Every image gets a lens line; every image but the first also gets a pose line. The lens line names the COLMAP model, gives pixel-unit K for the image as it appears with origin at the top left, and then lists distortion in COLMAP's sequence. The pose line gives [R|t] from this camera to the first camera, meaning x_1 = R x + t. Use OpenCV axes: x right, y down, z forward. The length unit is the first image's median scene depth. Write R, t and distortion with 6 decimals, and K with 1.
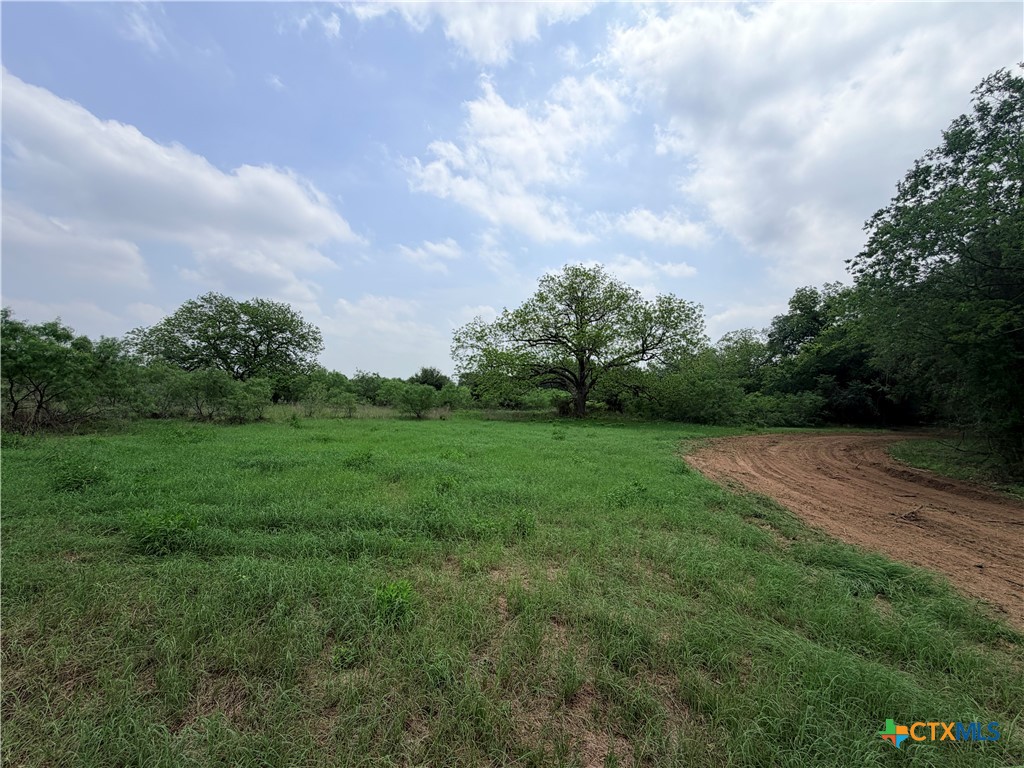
lens RADIAL K [[410.4, 0, 510.9], [0, 410.4, 380.0], [0, 0, 1]] dist [-0.002194, -0.000784]
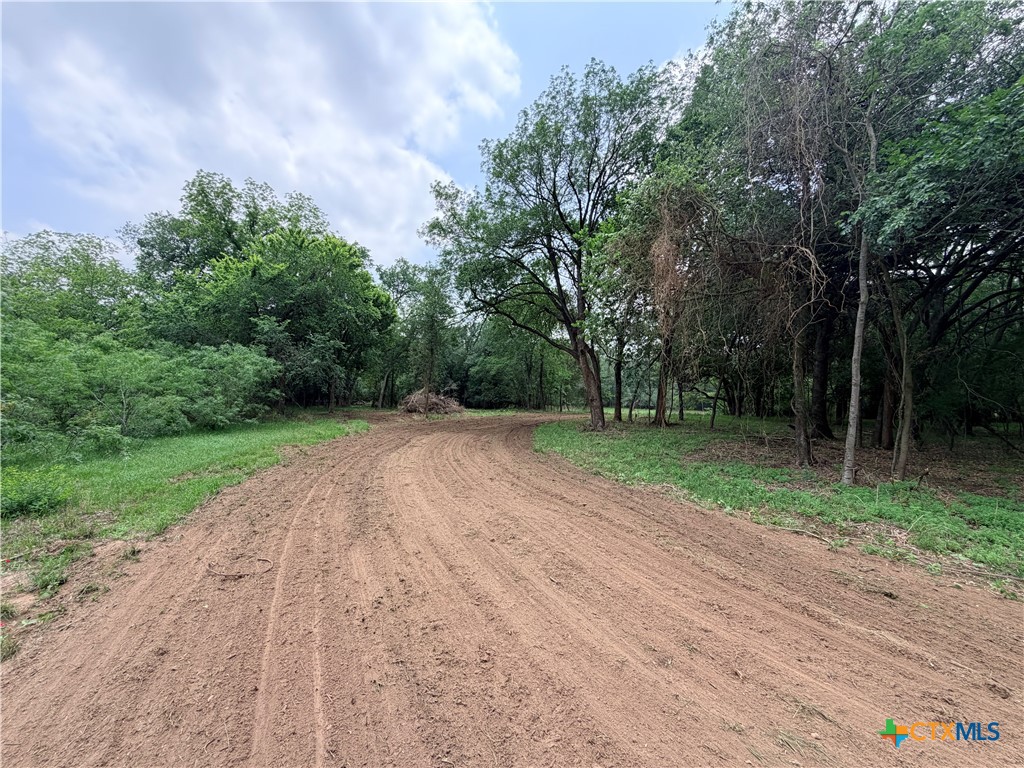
lens RADIAL K [[410.4, 0, 509.0], [0, 410.4, 383.2], [0, 0, 1]] dist [-0.002194, -0.000784]
pose [[0.260444, -0.000295, 0.965489, 0.354468], [-0.050328, 0.998636, 0.013881, 0.045430], [-0.964176, -0.052206, 0.260074, 0.573626]]
